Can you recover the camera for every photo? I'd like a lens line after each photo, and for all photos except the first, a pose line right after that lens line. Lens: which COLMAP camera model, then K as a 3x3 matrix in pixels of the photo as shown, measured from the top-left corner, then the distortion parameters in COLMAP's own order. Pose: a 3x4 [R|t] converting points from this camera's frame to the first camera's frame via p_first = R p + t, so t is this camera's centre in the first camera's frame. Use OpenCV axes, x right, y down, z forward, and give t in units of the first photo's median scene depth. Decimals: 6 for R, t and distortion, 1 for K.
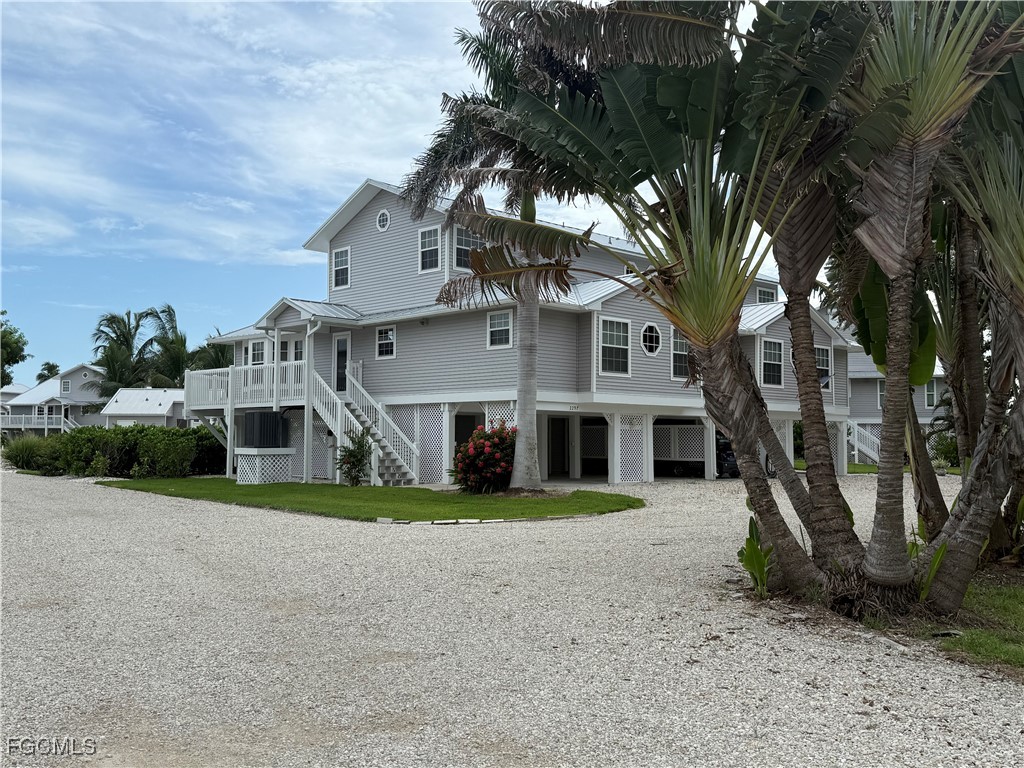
lens RADIAL K [[1007.5, 0, 512.0], [0, 1007.5, 384.0], [0, 0, 1]] dist [0.068932, 0.001348]
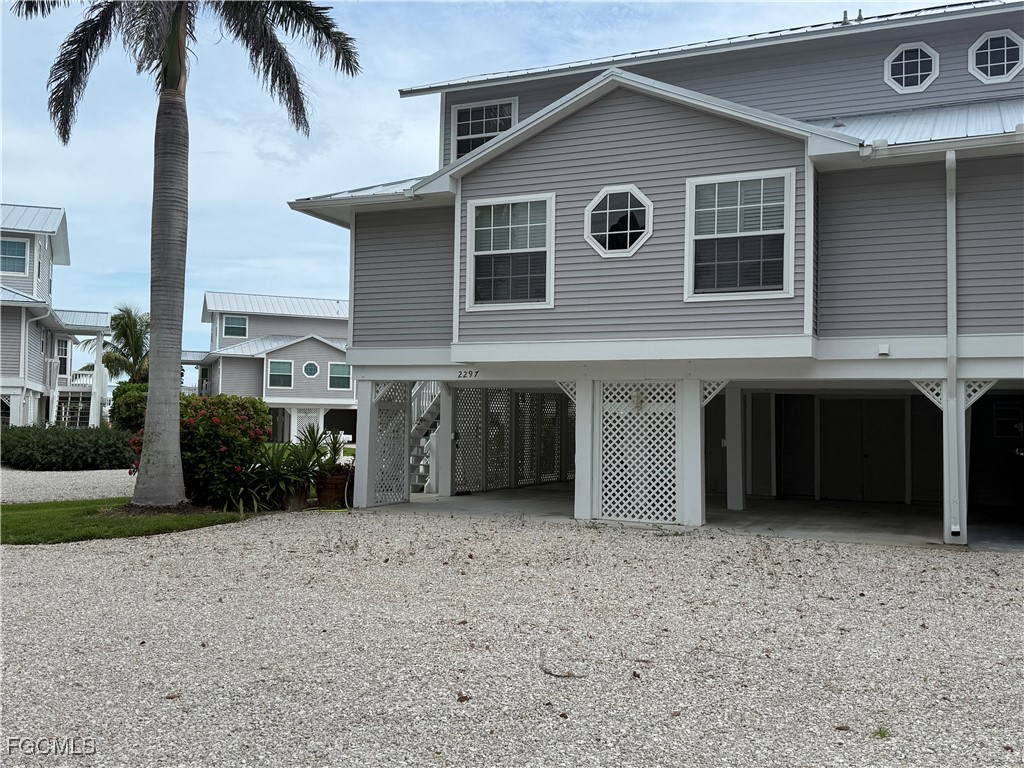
lens RADIAL K [[1004.2, 0, 515.2], [0, 1004.2, 396.4], [0, 0, 1]] dist [0.075756, -0.006235]
pose [[0.373042, -0.033986, -0.927192, 0.546839], [0.039708, 0.998998, -0.020642, 0.045019], [0.926964, -0.029117, 0.374018, 0.761661]]
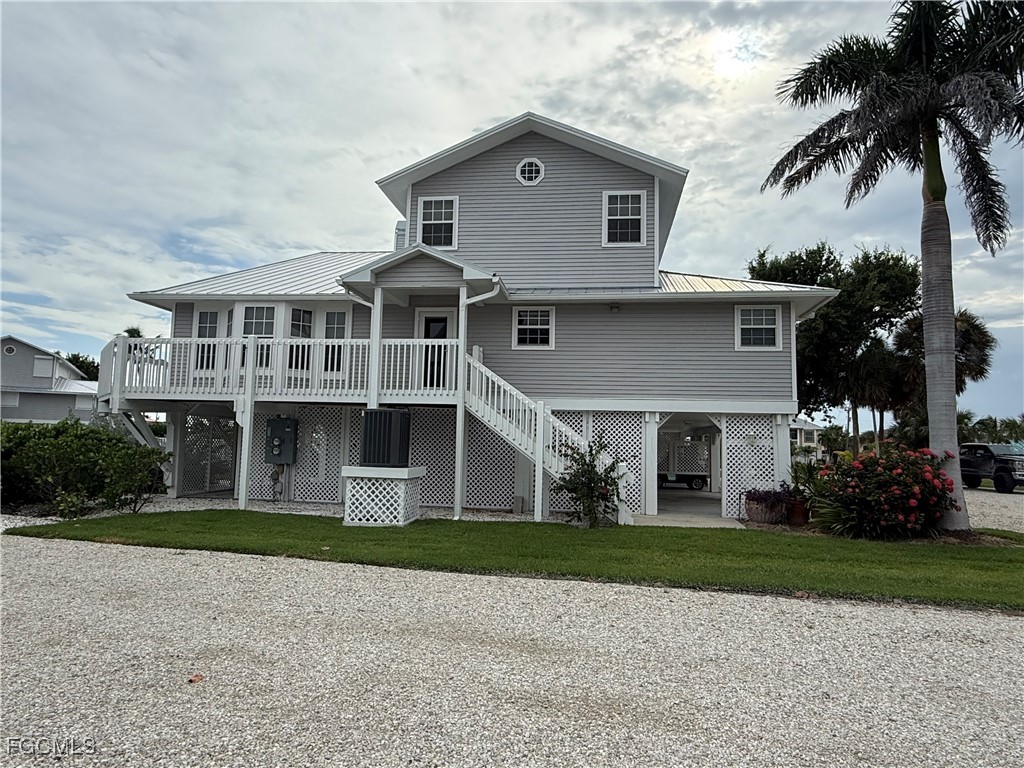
lens RADIAL K [[660.6, 0, 512.0], [0, 660.6, 384.0], [0, 0, 1]] dist [-0.000226, 0.000299]
pose [[0.782835, 0.072769, 0.617959, -0.455884], [-0.056112, 0.997347, -0.046362, 0.026072], [-0.619694, 0.001619, 0.784842, 0.632768]]
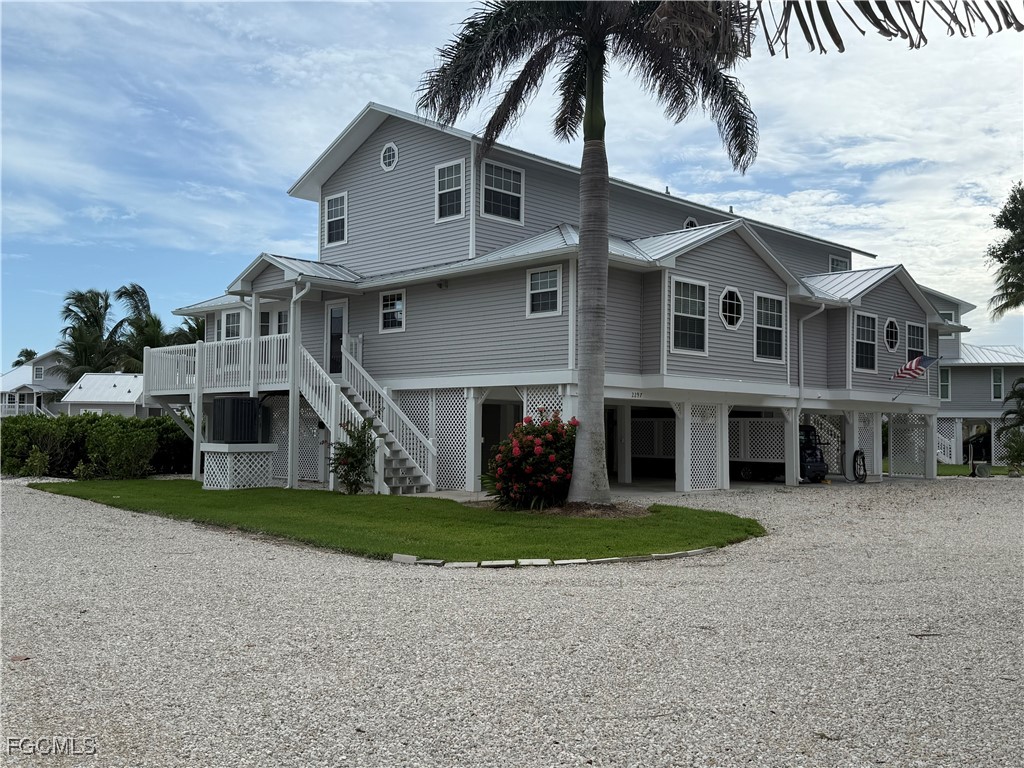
lens RADIAL K [[1004.2, 0, 515.2], [0, 1004.2, 396.4], [0, 0, 1]] dist [0.075756, -0.006235]
pose [[0.999905, 0.006336, 0.012205, -0.038754], [-0.006575, 0.999786, 0.019637, 0.009684], [-0.012077, -0.019716, 0.999733, 0.212875]]
